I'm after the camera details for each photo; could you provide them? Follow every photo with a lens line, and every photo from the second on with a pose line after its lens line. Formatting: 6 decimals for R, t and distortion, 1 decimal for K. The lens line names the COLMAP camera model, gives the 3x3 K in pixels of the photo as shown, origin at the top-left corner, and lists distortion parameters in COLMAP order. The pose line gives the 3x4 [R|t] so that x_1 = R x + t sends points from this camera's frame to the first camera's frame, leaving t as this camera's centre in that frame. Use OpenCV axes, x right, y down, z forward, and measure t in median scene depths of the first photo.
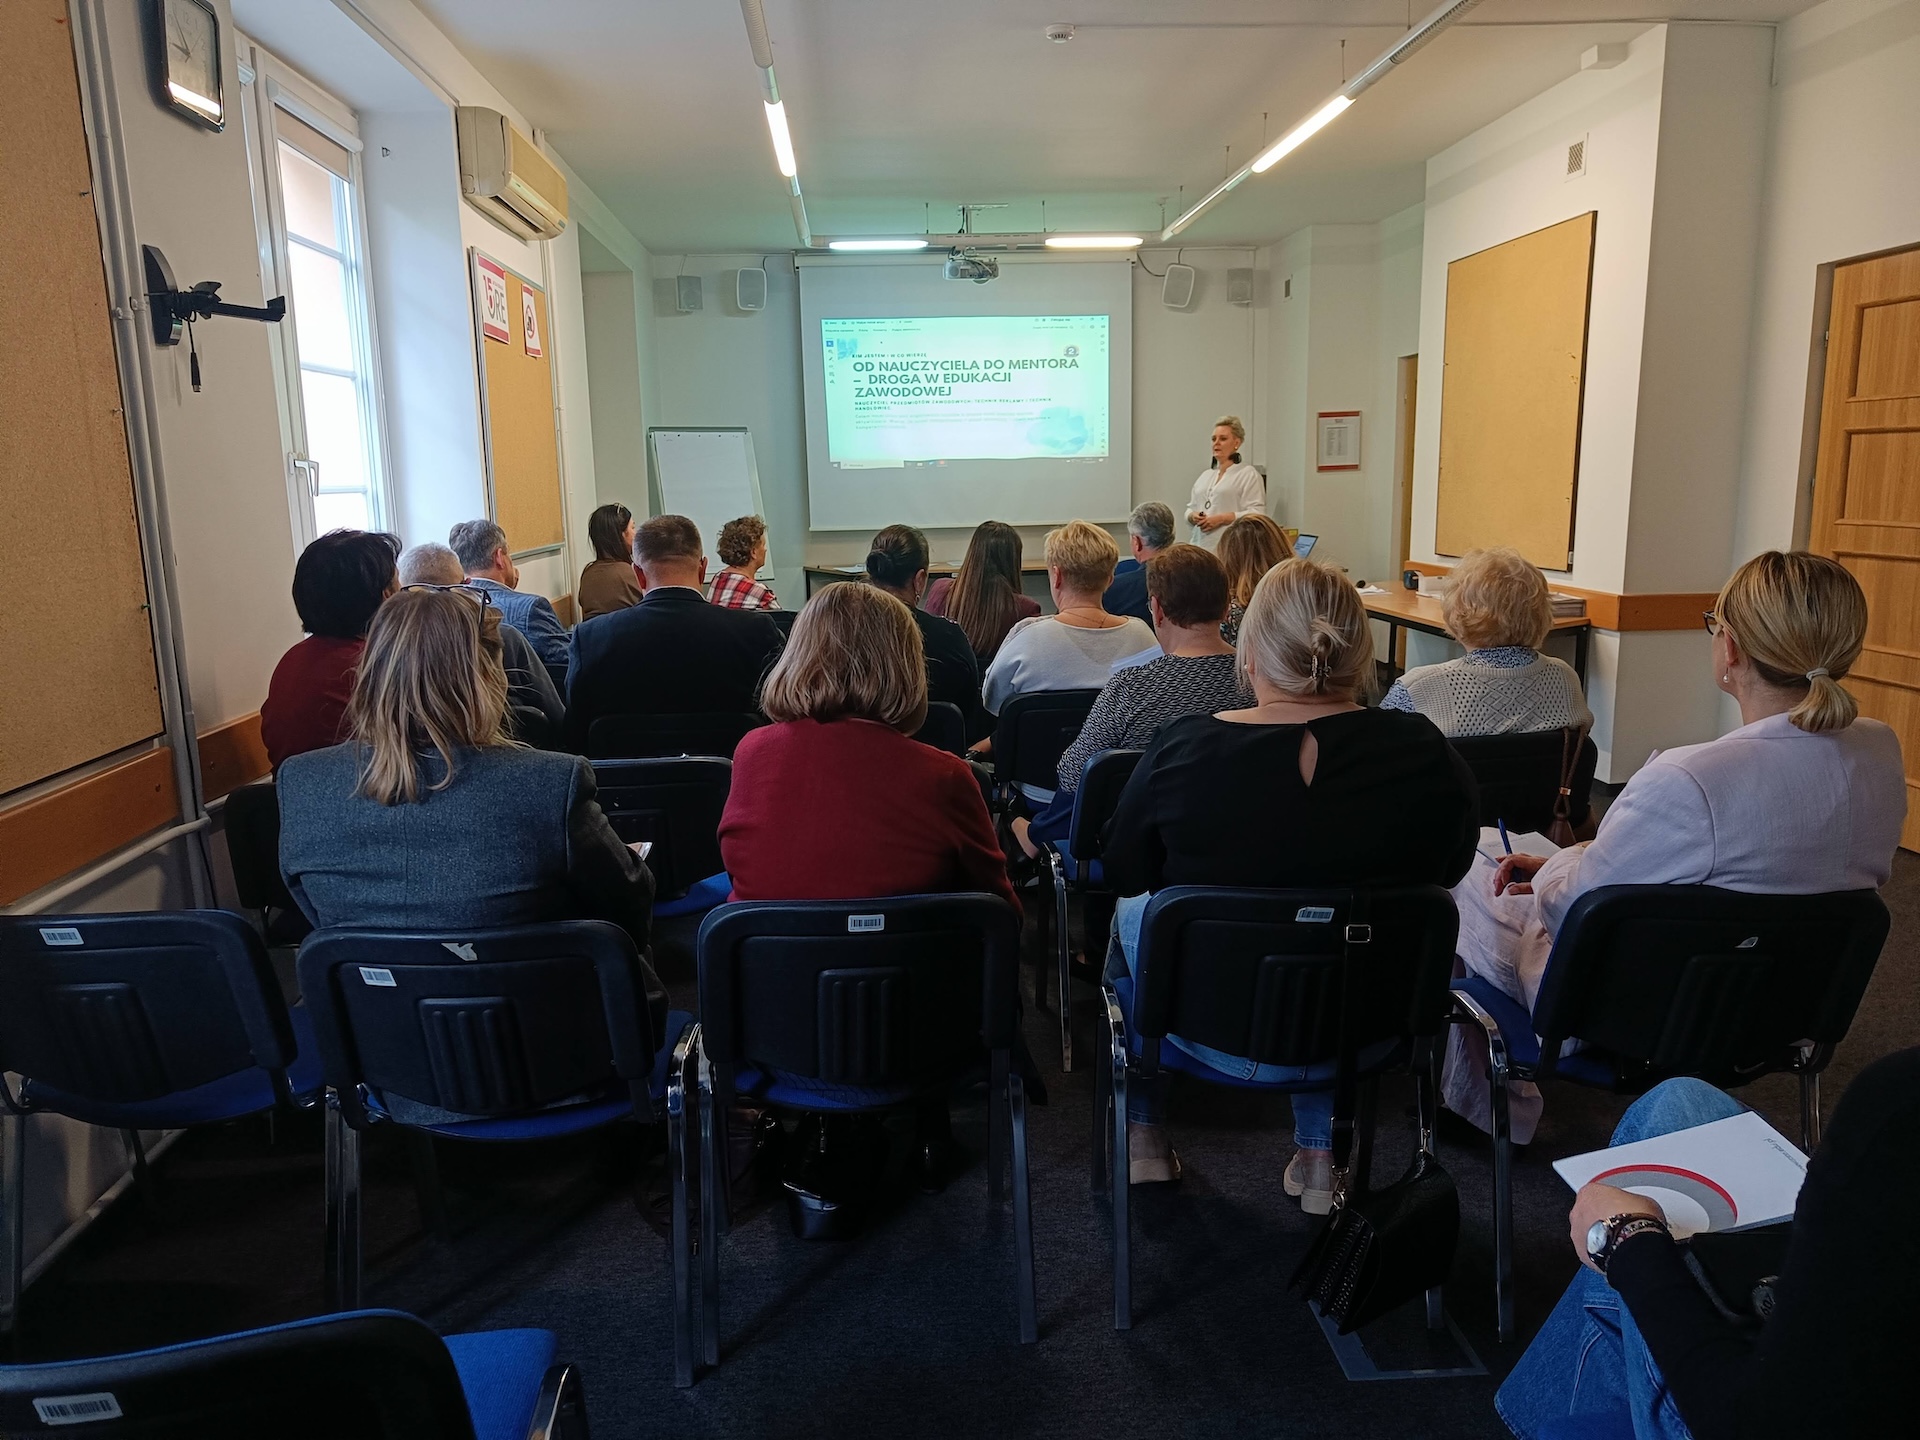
lens RADIAL K [[1331.0, 0, 955.7], [0, 1331.0, 714.6], [0, 0, 1]] dist [0.004465, 0.004897]
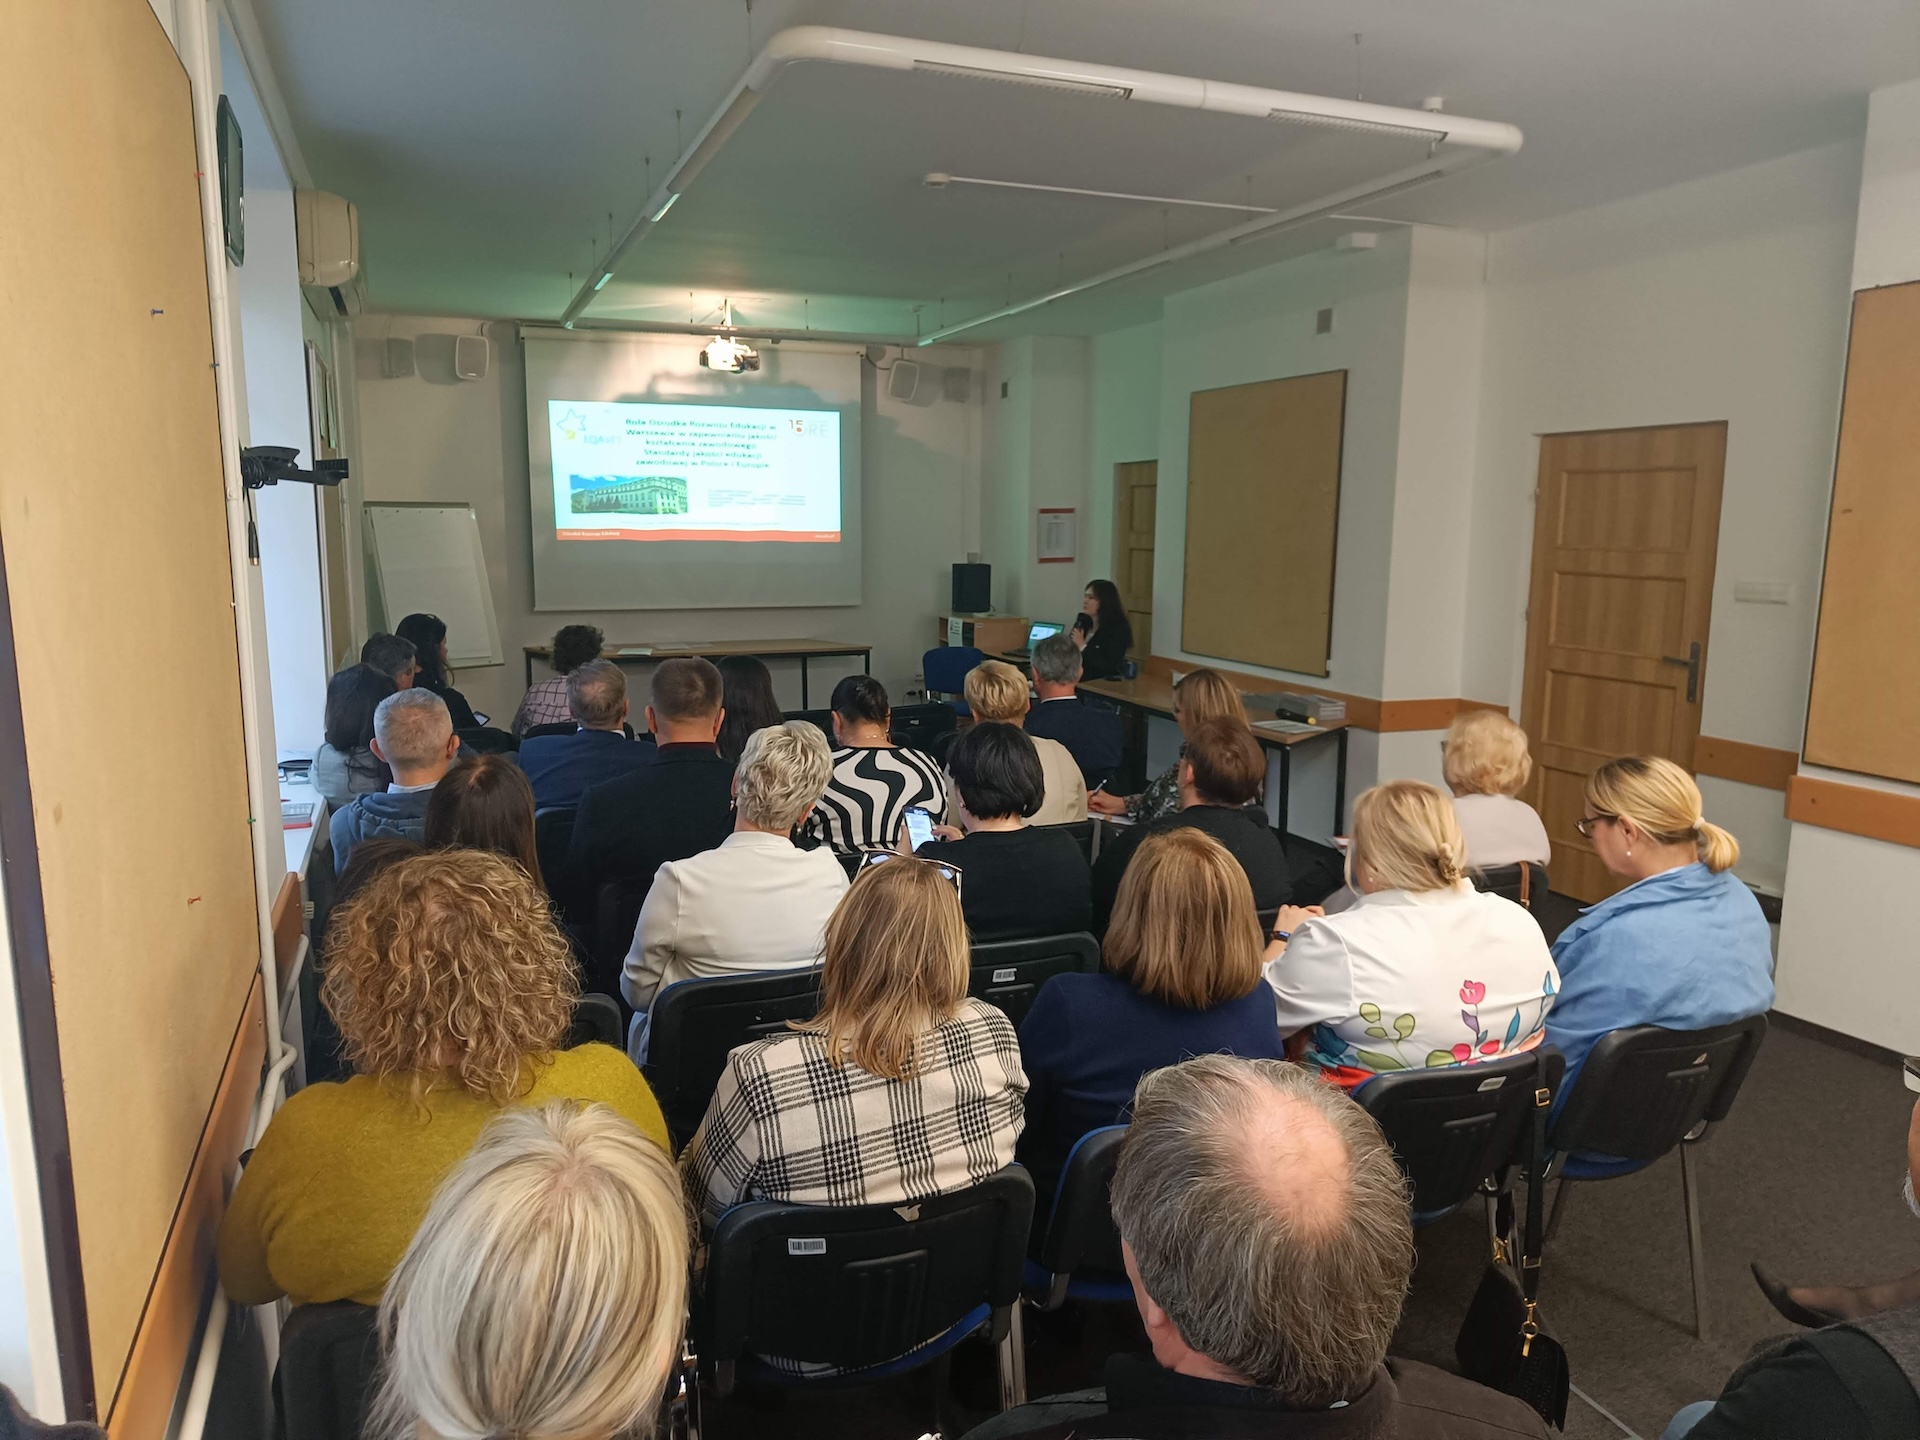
lens RADIAL K [[1331.0, 0, 955.7], [0, 1331.0, 714.6], [0, 0, 1]] dist [0.004465, 0.004897]
pose [[0.953350, -0.013102, 0.301582, -0.203447], [0.023465, 0.999251, -0.030764, -0.051003], [-0.300953, 0.036405, 0.952944, 0.007317]]
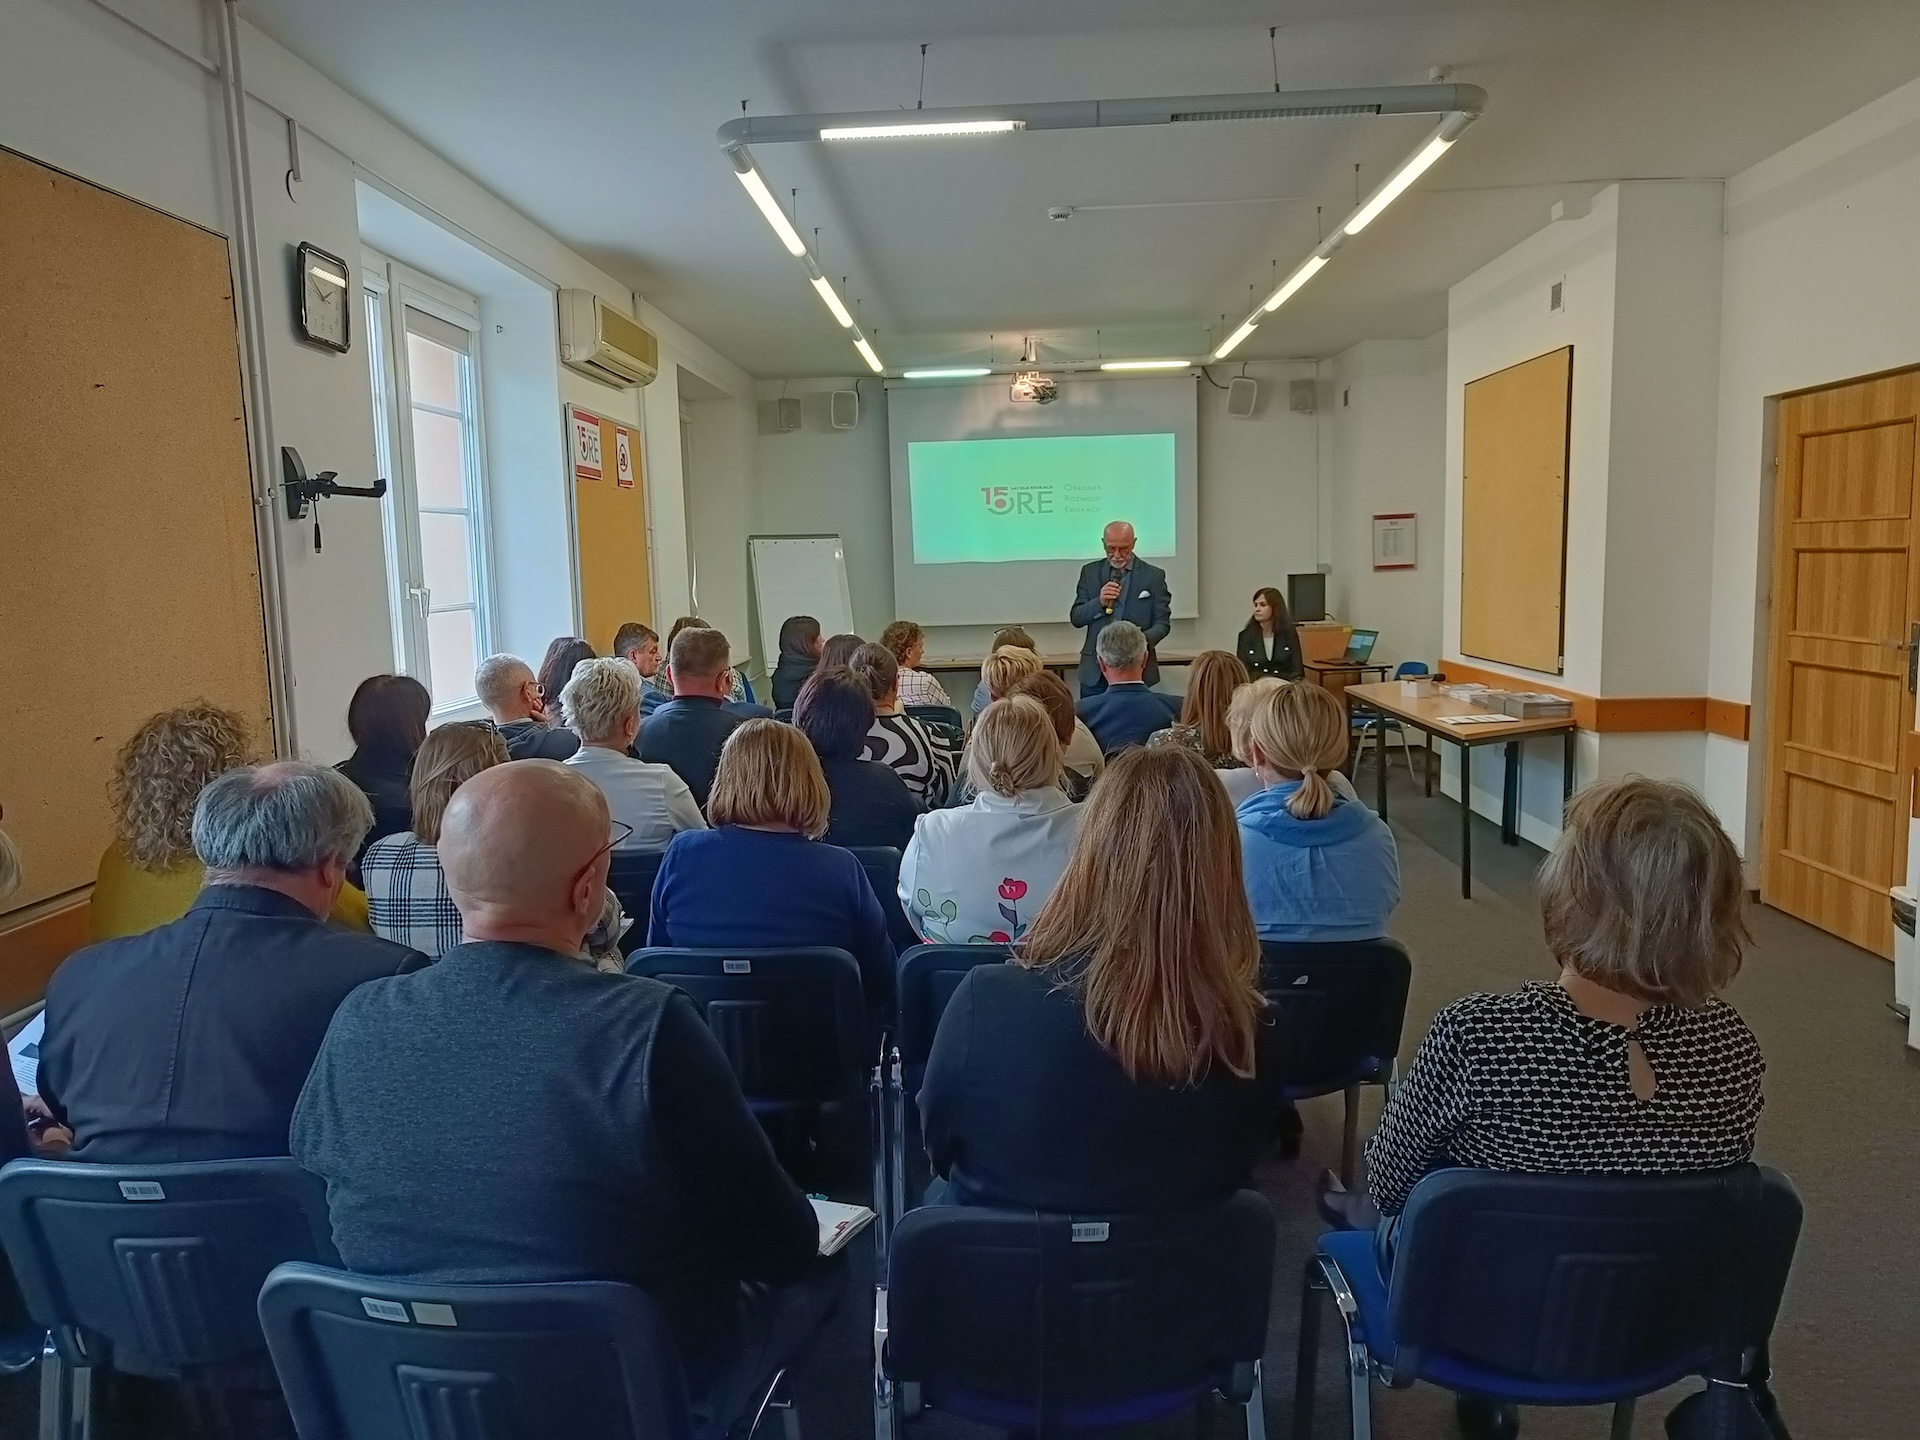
lens RADIAL K [[1331.0, 0, 955.7], [0, 1331.0, 714.6], [0, 0, 1]] dist [0.004465, 0.004897]
pose [[0.994218, 0.005523, -0.107234, 0.101765], [-0.011910, 0.998186, -0.059013, -0.007652], [0.106714, 0.059949, 0.992481, -0.115587]]
